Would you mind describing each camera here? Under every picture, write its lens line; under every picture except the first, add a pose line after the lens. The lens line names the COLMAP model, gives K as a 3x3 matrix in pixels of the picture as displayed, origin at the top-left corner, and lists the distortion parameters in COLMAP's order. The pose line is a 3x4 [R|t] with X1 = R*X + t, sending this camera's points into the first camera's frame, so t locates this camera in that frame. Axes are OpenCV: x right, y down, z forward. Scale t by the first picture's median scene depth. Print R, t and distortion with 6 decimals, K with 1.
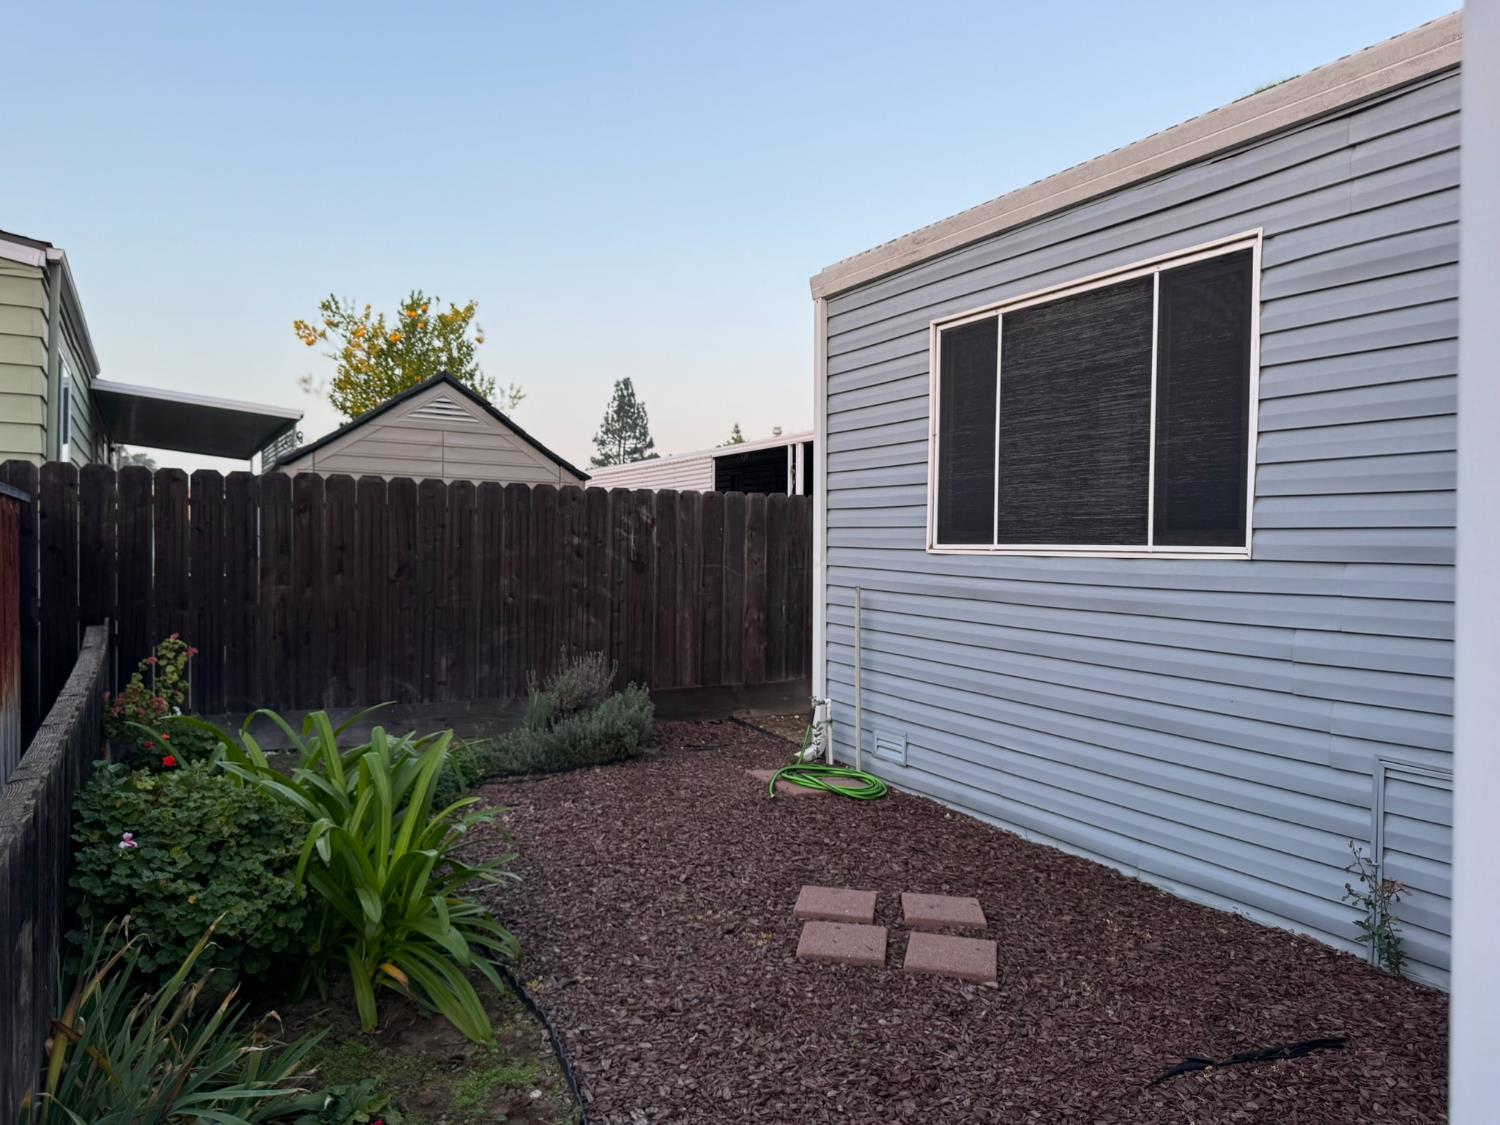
lens RADIAL K [[1064.8, 0, 762.6], [0, 1064.8, 563.9], [0, 0, 1]] dist [0.076786, -0.096292]
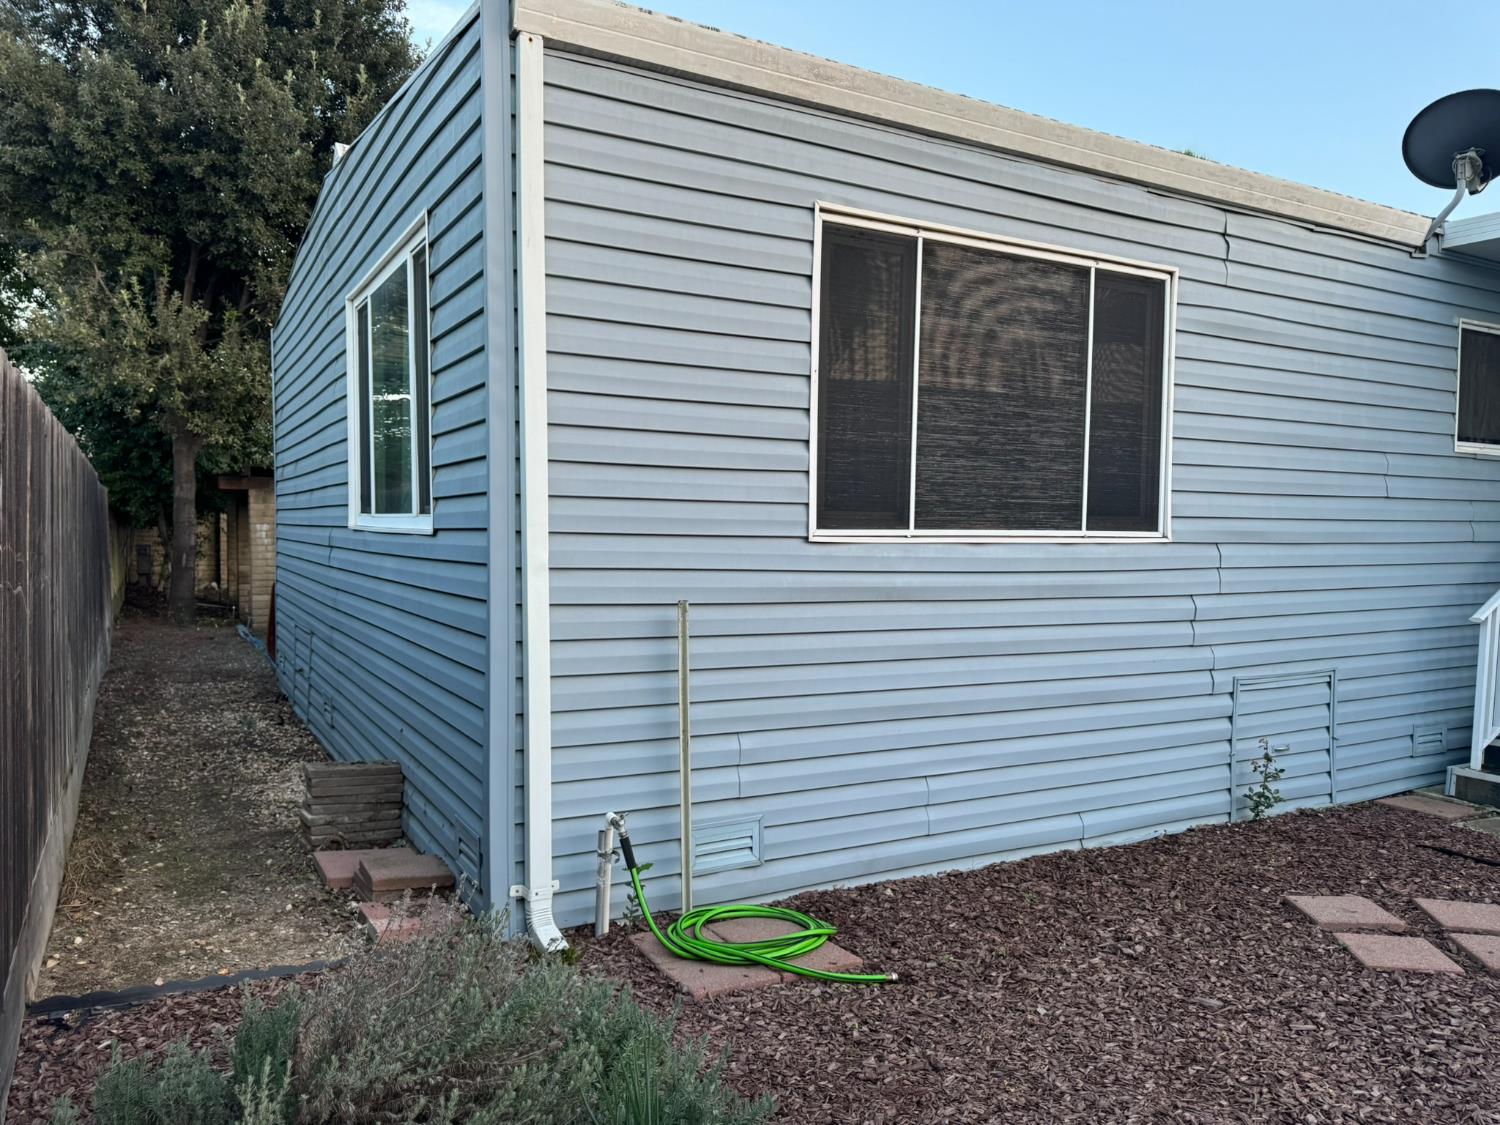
lens RADIAL K [[1064.8, 0, 764.1], [0, 1064.8, 572.0], [0, 0, 1]] dist [0.076786, -0.096292]
pose [[-0.007438, -0.056698, 0.998364, -0.640284], [0.006266, 0.998369, 0.056745, -0.036005], [-0.999953, 0.006677, -0.007071, 1.238632]]
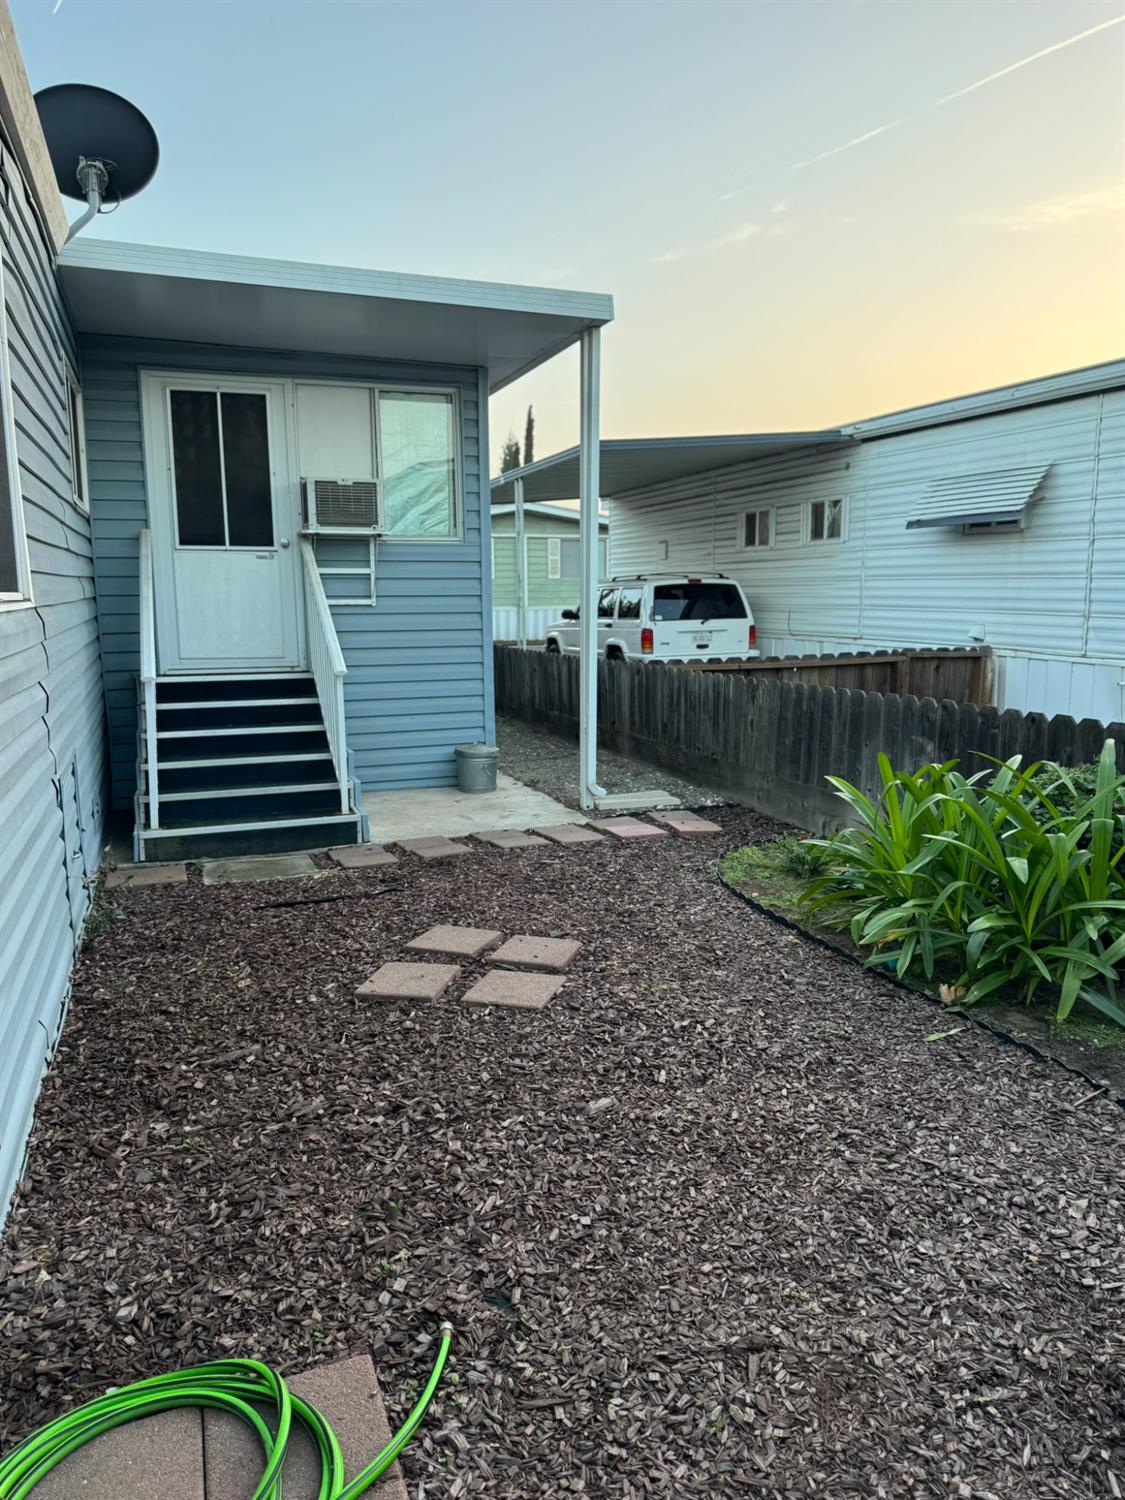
lens RADIAL K [[1064.8, 0, 559.8], [0, 1064.8, 753.7], [0, 0, 1]] dist [0.076786, -0.096292]
pose [[-0.986492, -0.030229, 0.160993, -0.089758], [-0.001693, 0.984654, 0.174512, -0.034626], [-0.163798, 0.171882, -0.971405, 1.511268]]
